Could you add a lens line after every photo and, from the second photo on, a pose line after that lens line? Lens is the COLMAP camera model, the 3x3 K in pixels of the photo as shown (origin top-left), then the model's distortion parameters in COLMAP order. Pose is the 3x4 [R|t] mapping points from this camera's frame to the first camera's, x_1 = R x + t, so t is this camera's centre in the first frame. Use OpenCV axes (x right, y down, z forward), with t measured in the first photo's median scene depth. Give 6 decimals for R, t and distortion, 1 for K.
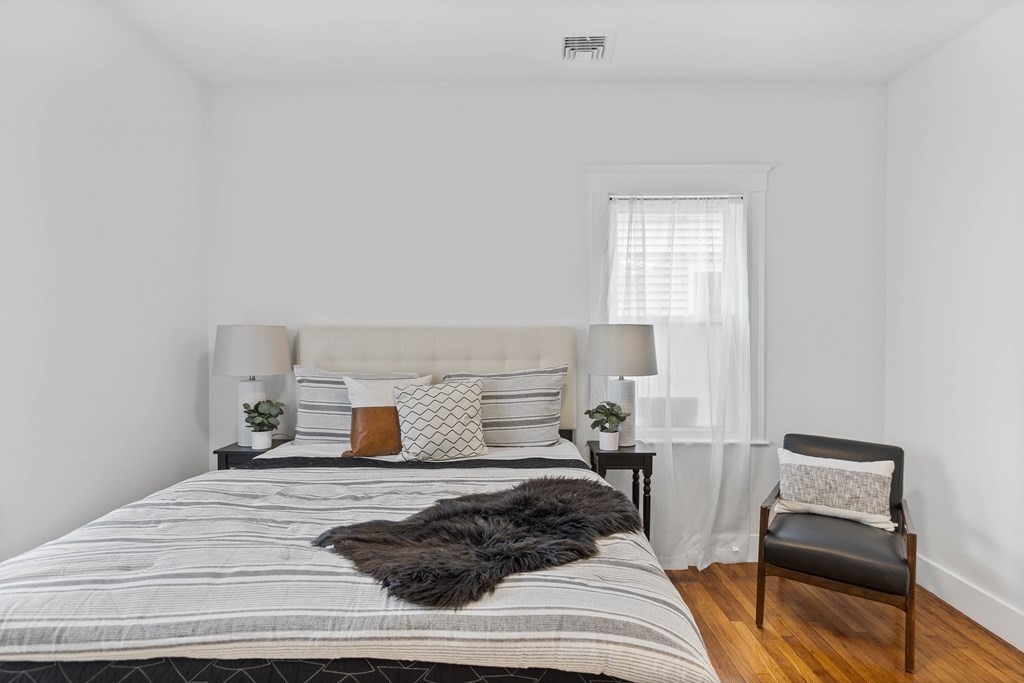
lens RADIAL K [[534.2, 0, 511.5], [0, 534.2, 339.6], [0, 0, 1]] dist [0.005021, -0.001069]
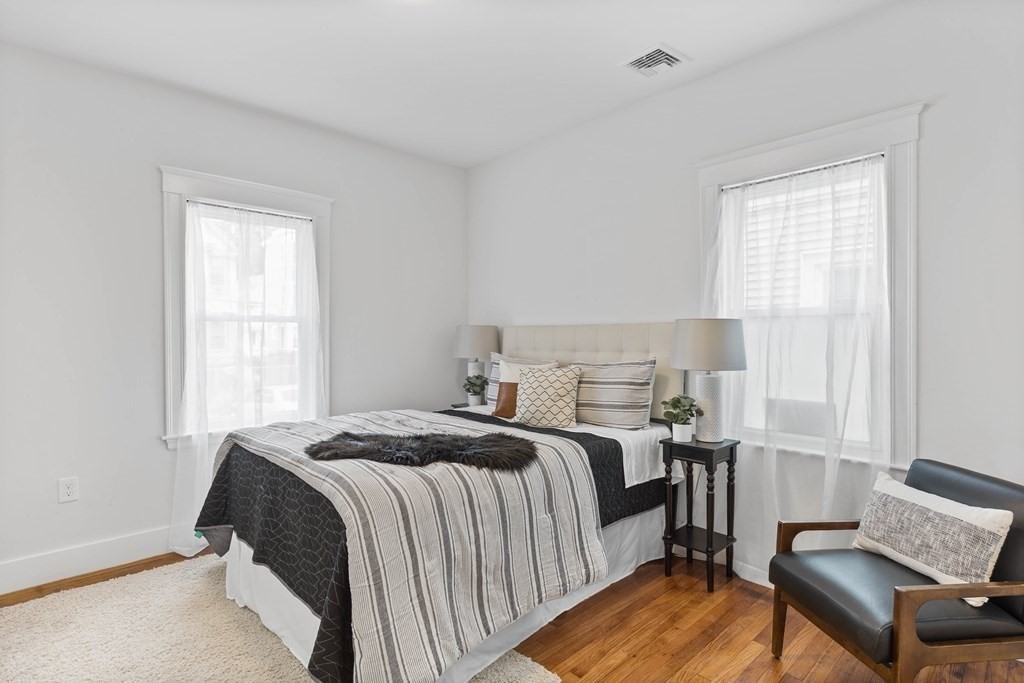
lens RADIAL K [[534.2, 0, 505.5], [0, 534.2, 340.2], [0, 0, 1]] dist [0.005021, -0.001069]
pose [[0.661852, 0.006367, -0.749608, 0.753673], [-0.005009, 0.999979, 0.004072, 0.009339], [0.749618, 0.001059, 0.661870, 0.067264]]
